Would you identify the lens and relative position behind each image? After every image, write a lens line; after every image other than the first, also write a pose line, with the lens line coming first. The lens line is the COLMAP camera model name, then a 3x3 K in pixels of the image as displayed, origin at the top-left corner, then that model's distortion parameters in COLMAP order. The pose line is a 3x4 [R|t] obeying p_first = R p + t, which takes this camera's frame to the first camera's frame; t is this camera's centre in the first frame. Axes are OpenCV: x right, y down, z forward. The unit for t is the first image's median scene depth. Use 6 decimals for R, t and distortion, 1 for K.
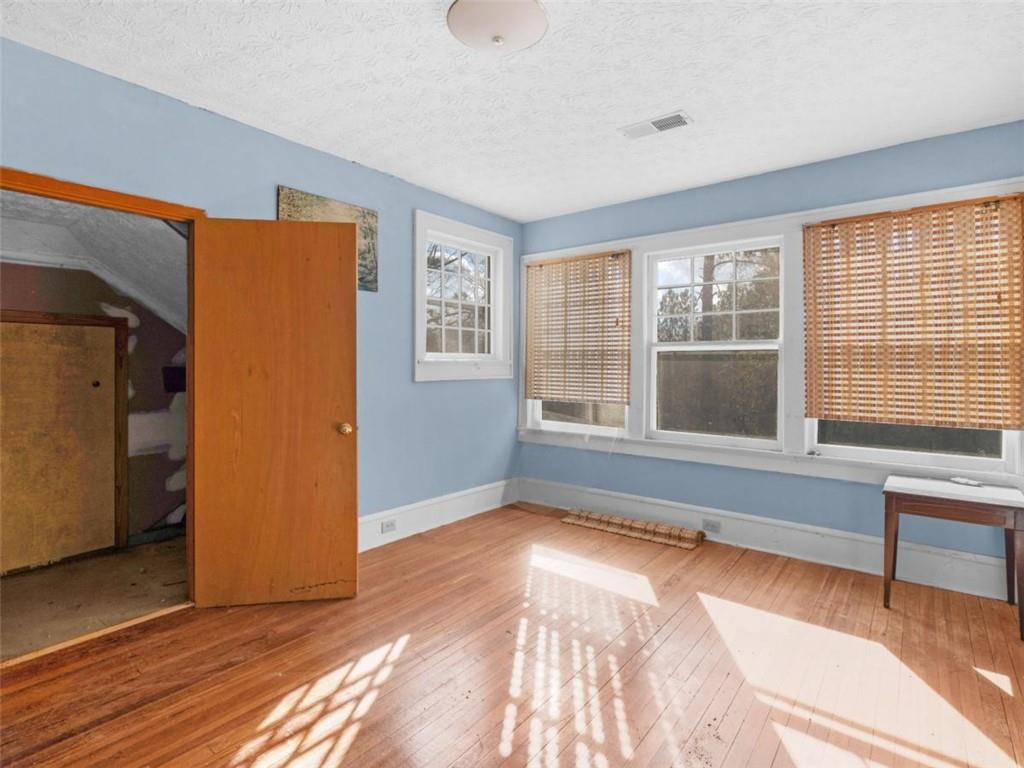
lens RADIAL K [[535.4, 0, 502.2], [0, 535.4, 375.2], [0, 0, 1]] dist [0.000281, -0.000013]
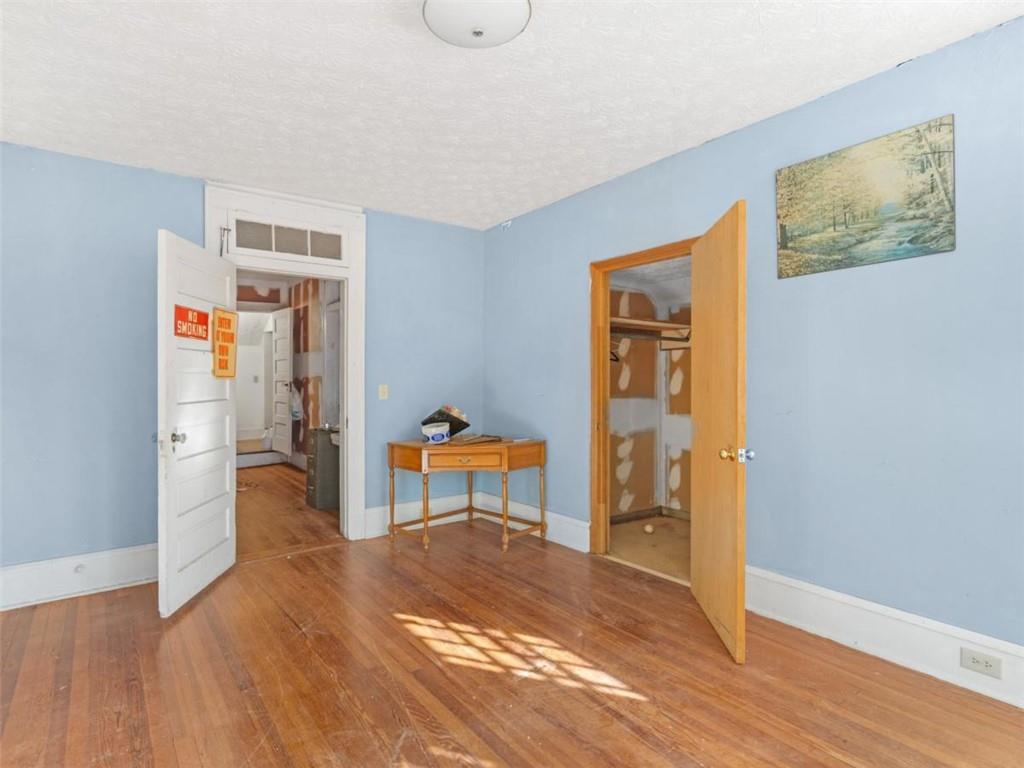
lens RADIAL K [[535.4, 0, 502.1], [0, 535.4, 384.8], [0, 0, 1]] dist [0.000281, -0.000013]
pose [[-0.273693, 0.008566, -0.961779, 0.762454], [-0.006820, 0.999918, 0.010846, -0.017246], [0.961793, 0.009528, -0.273612, 1.114057]]
